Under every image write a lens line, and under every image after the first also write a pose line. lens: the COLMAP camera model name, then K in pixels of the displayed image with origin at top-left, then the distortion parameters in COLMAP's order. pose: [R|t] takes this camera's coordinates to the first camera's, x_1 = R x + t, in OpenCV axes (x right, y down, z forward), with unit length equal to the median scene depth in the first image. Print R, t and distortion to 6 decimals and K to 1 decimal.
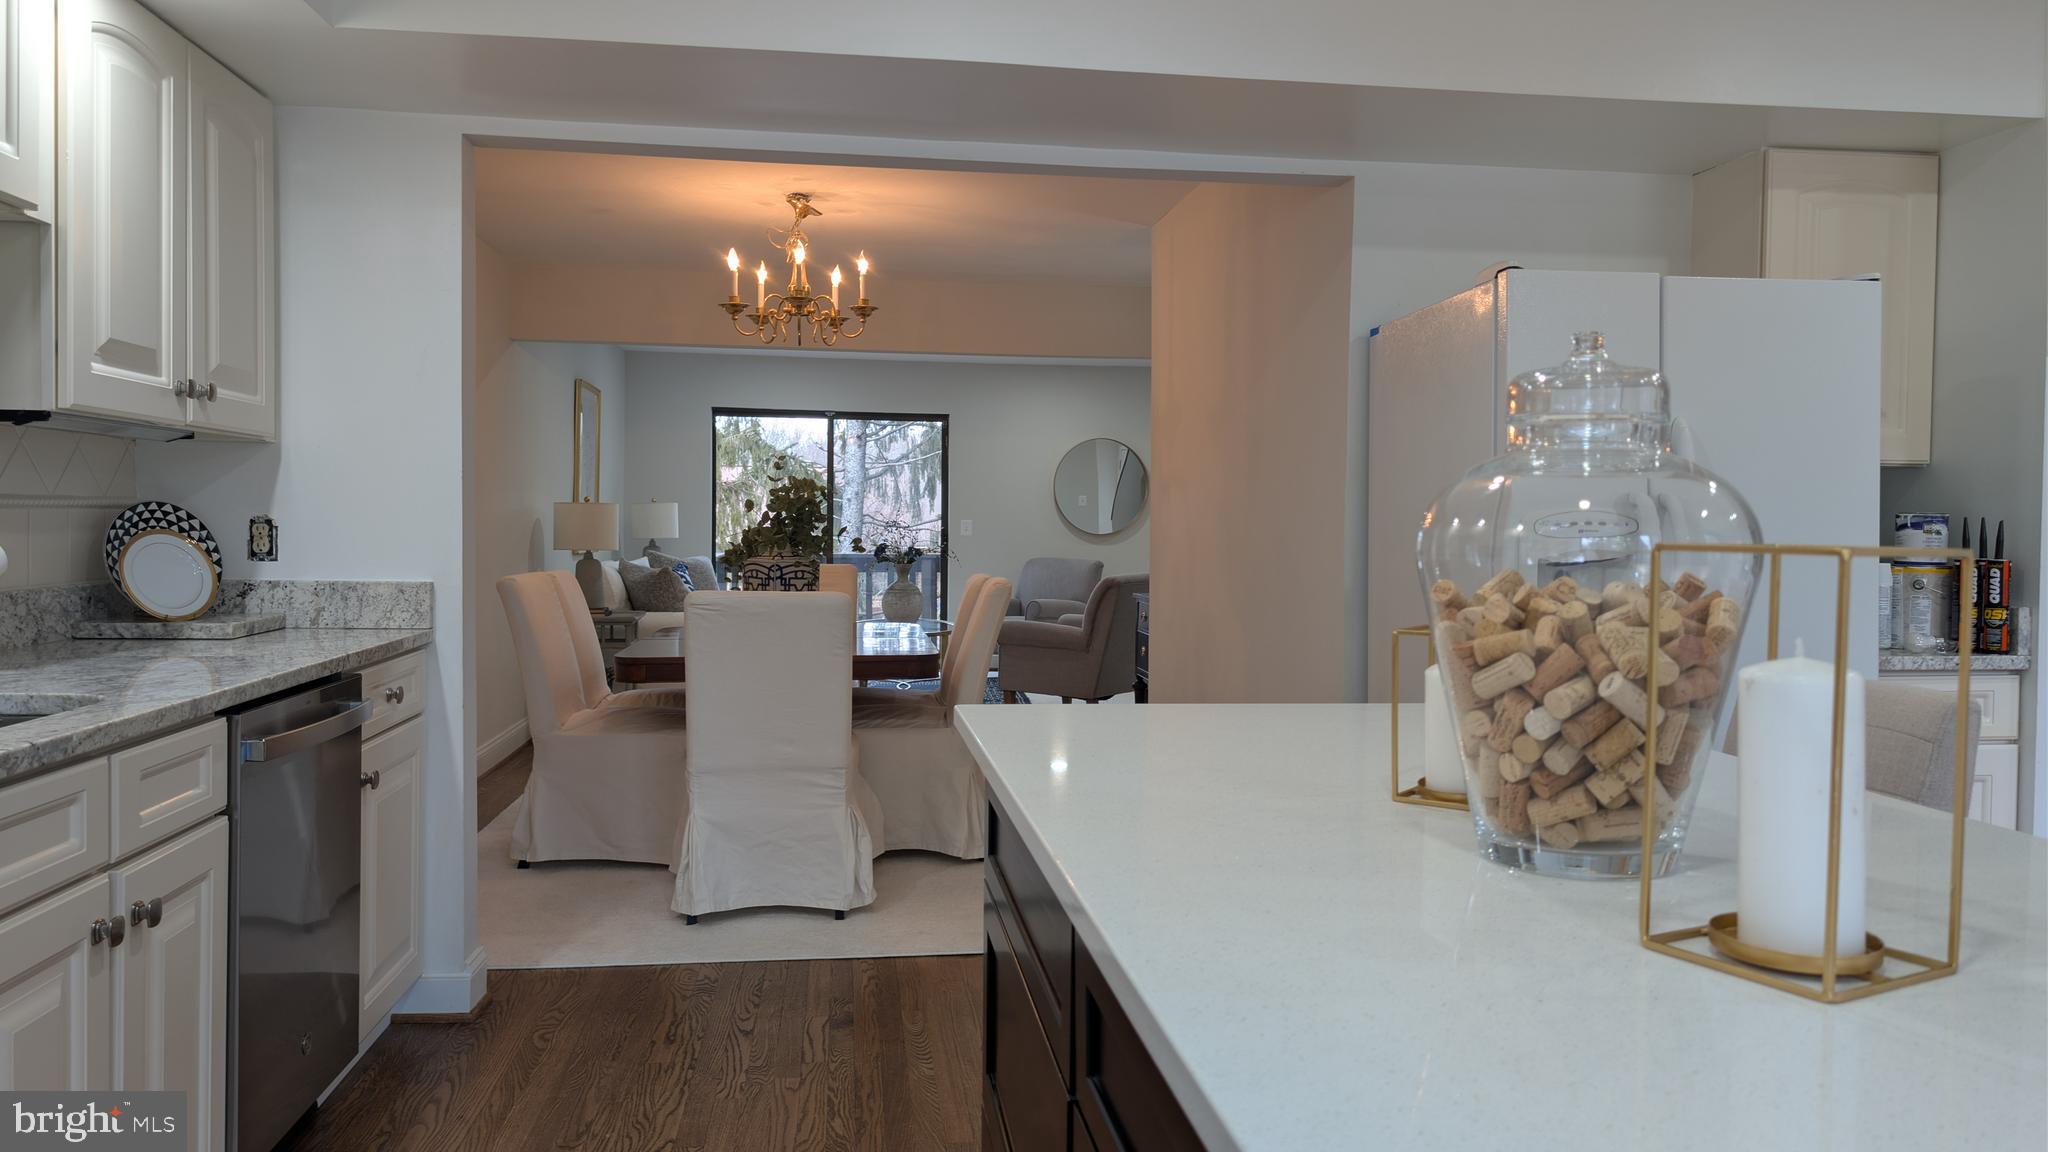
lens RADIAL K [[1483.4, 0, 1024.0], [0, 1483.4, 576.0], [0, 0, 1]] dist [0.236731, -0.000466]
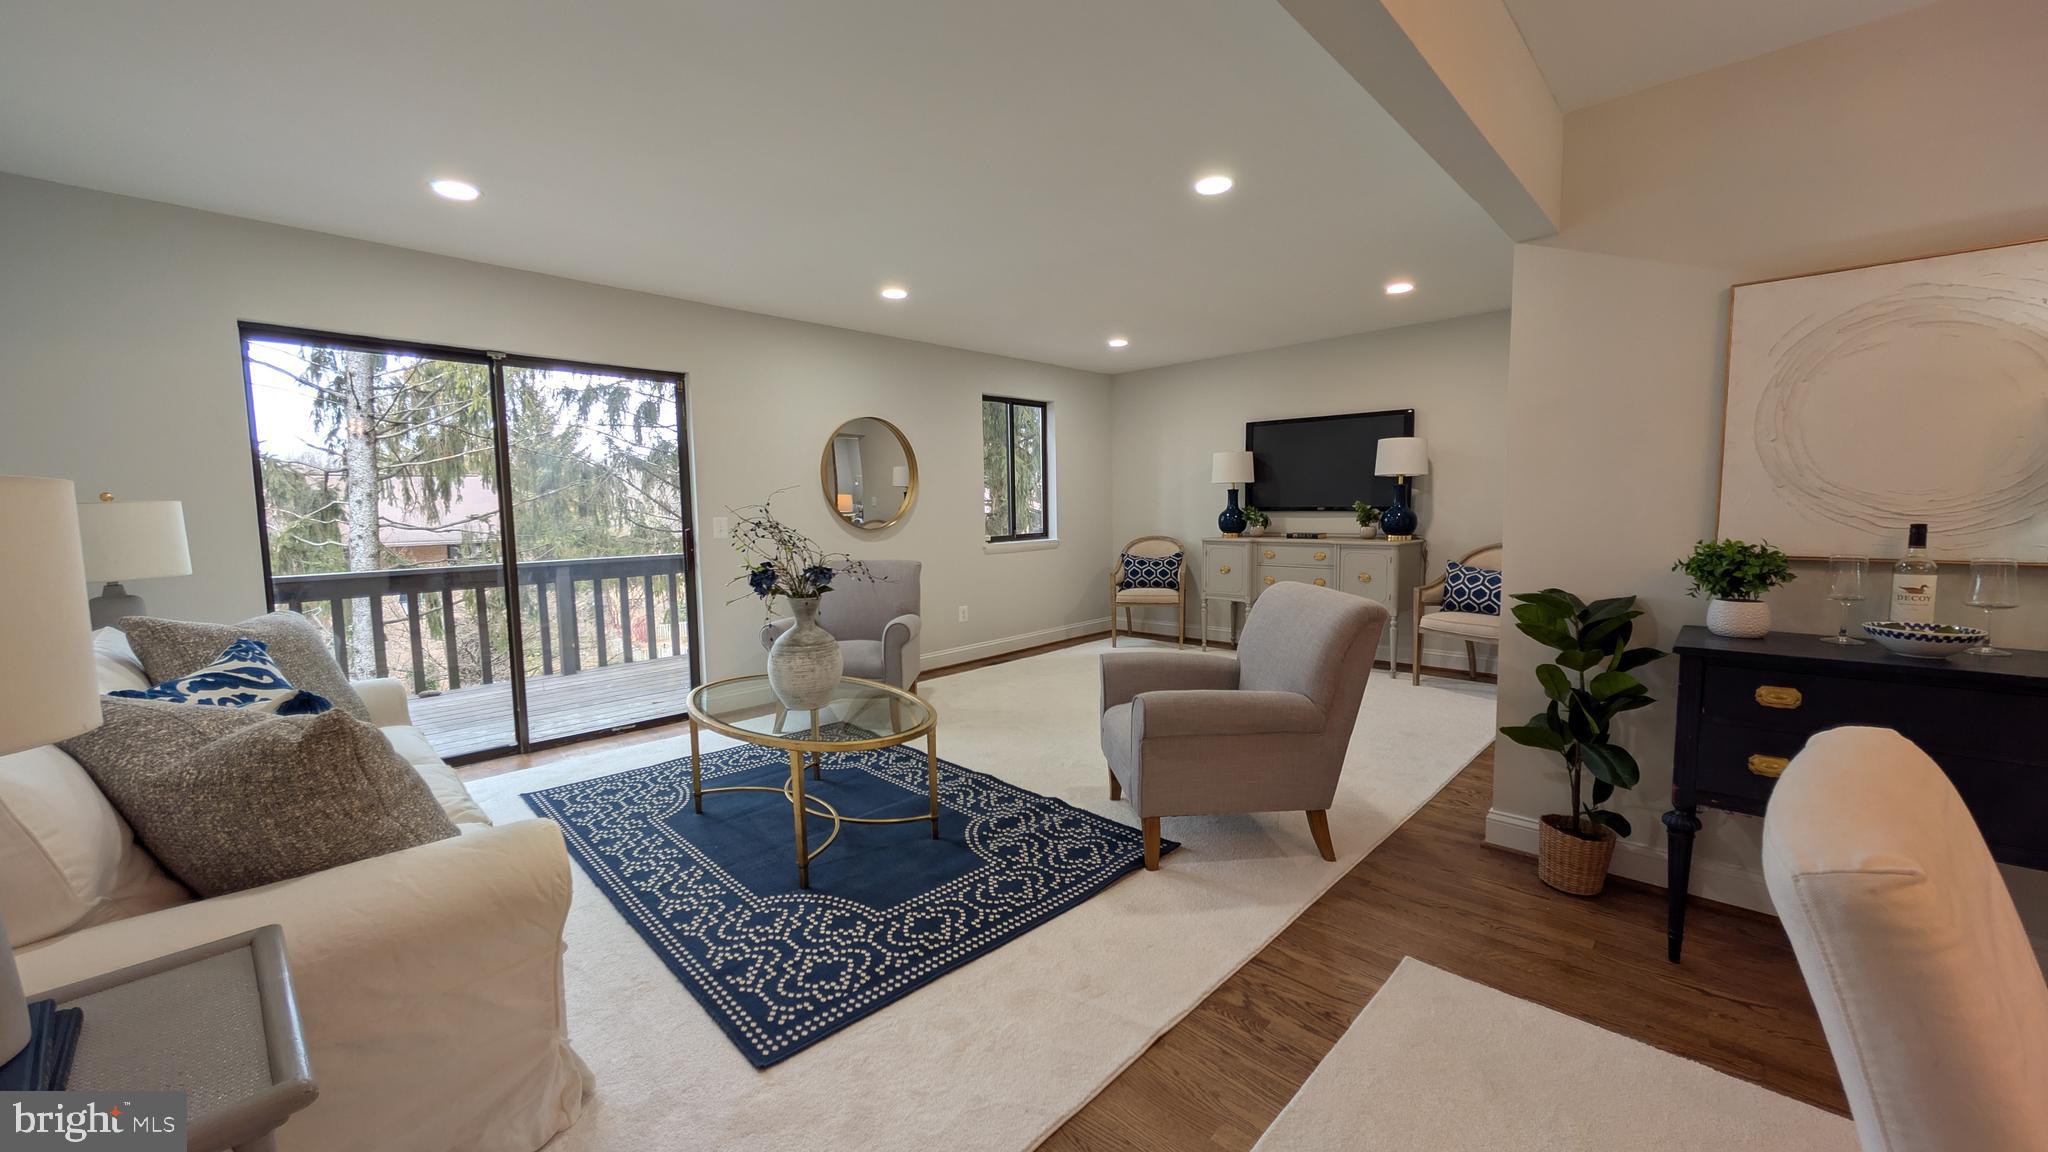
lens RADIAL K [[770.4, 0, 1024.0], [0, 770.4, 576.0], [0, 0, 1]] dist [0.002300, 0.000438]
pose [[0.773653, -0.082556, 0.628208, -0.207807], [0.052164, 0.996408, 0.066702, -0.031826], [-0.631459, -0.018834, 0.775181, 0.740673]]
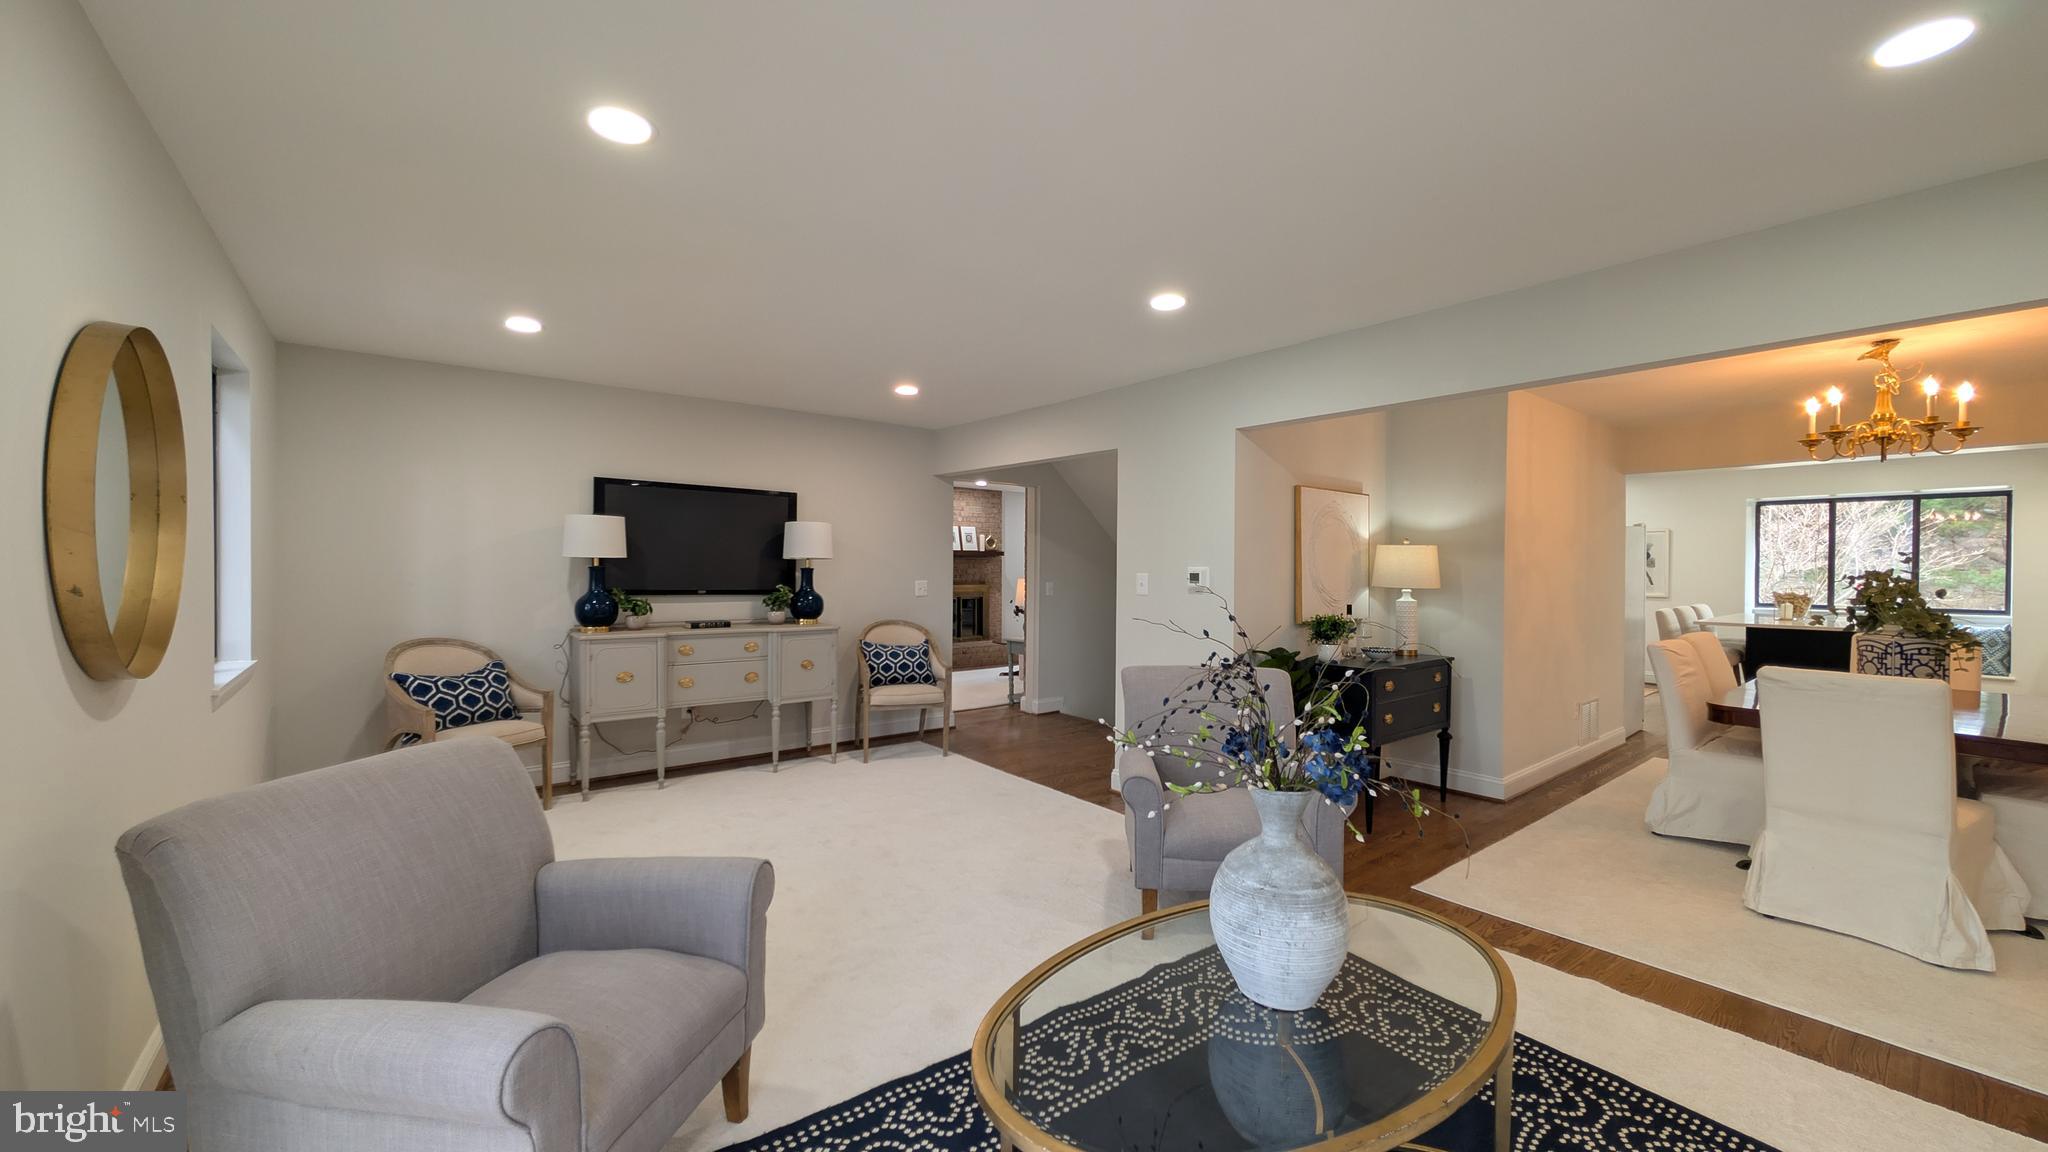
lens RADIAL K [[770.4, 0, 1024.0], [0, 770.4, 576.0], [0, 0, 1]] dist [0.002300, 0.000438]
pose [[-0.514545, -0.024884, 0.857102, -0.197984], [0.021543, 0.998888, 0.041934, -0.061105], [-0.857193, 0.040041, -0.513437, 1.162610]]
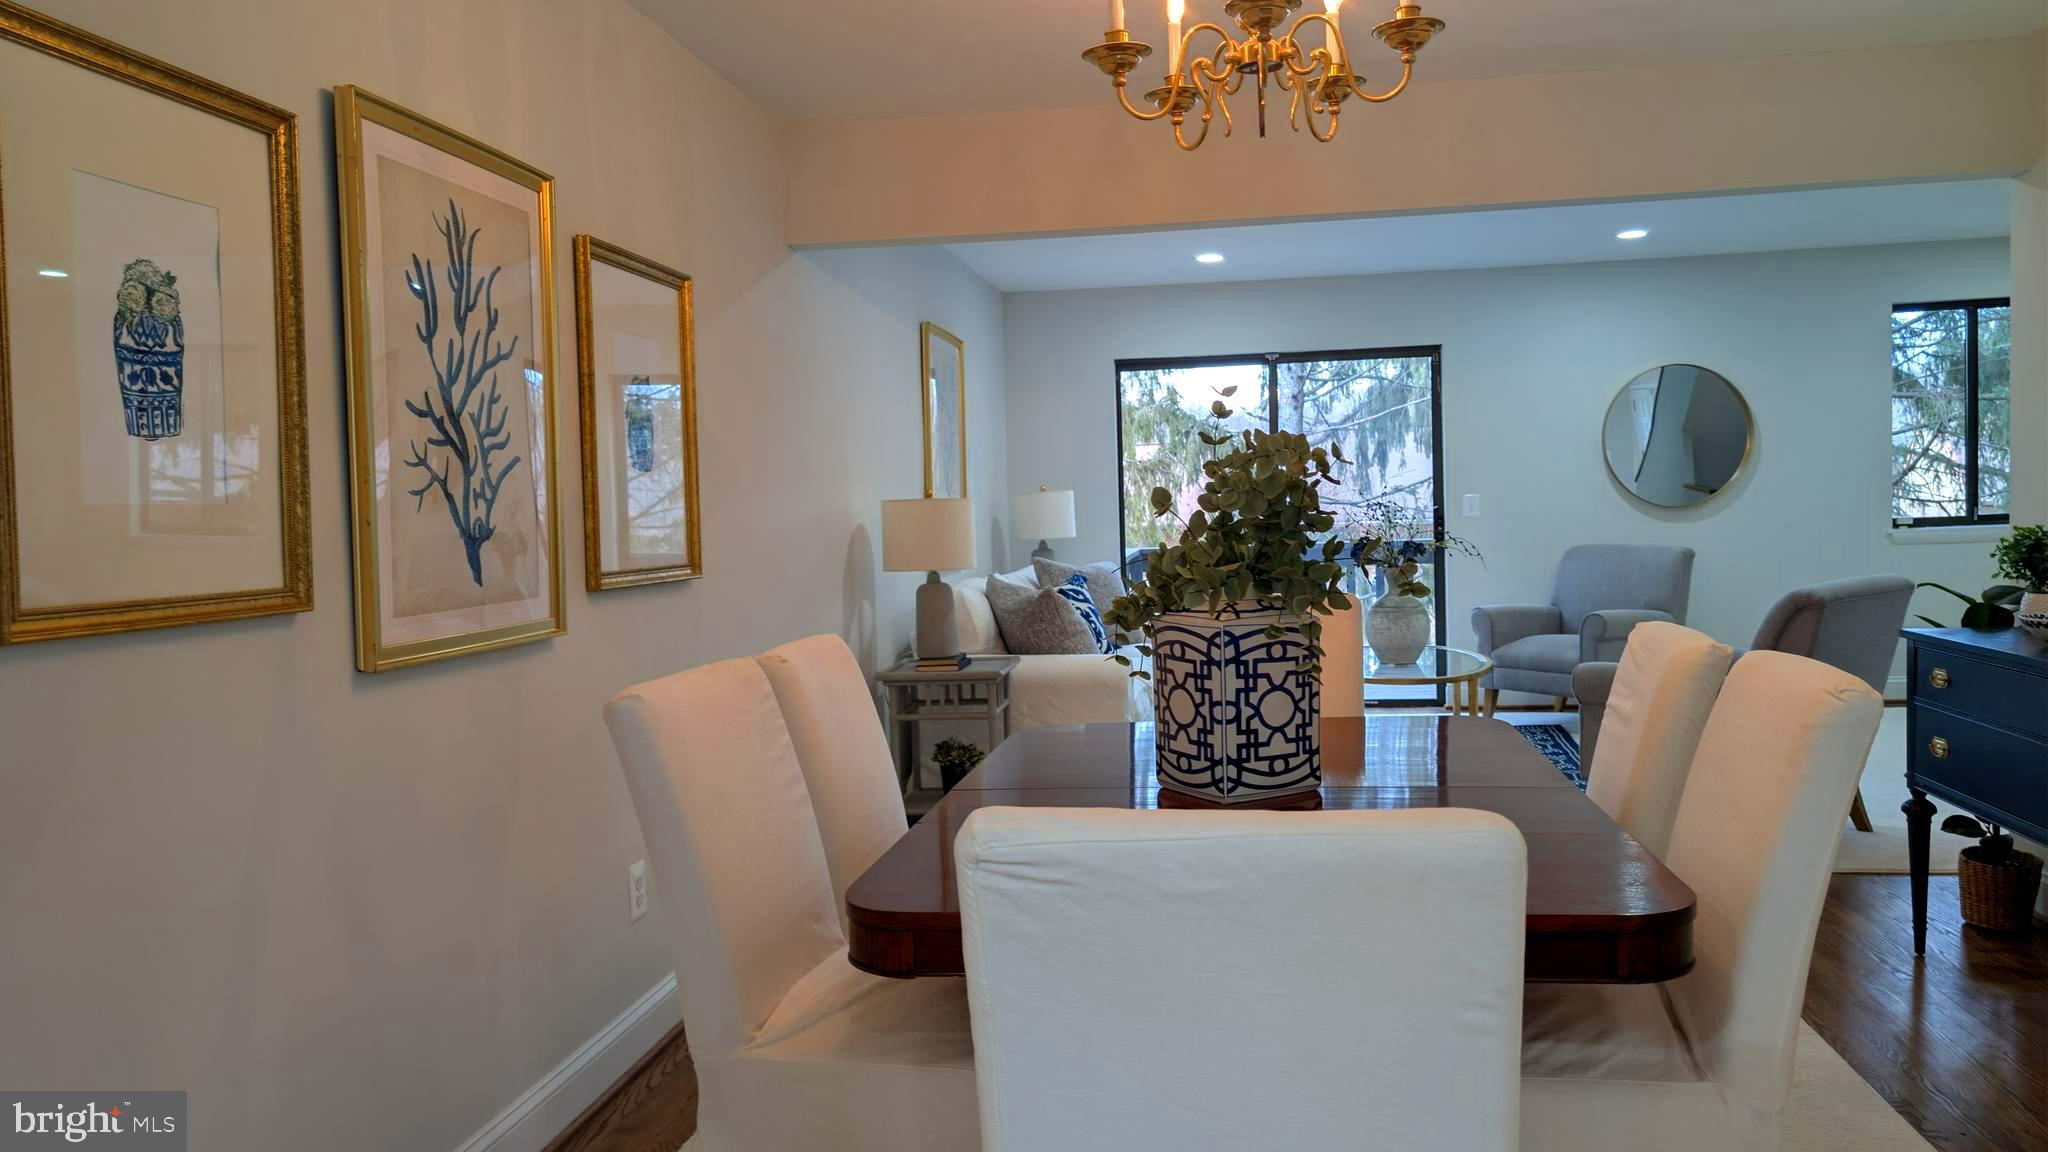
lens RADIAL K [[1485.4, 0, 1024.0], [0, 1485.4, 576.0], [0, 0, 1]] dist [-0.004774, -0.002512]
pose [[0.960348, -0.029892, -0.277196, -0.059123], [0.034625, 0.999326, 0.012193, -0.018400], [0.276645, -0.021308, 0.960736, 0.329952]]
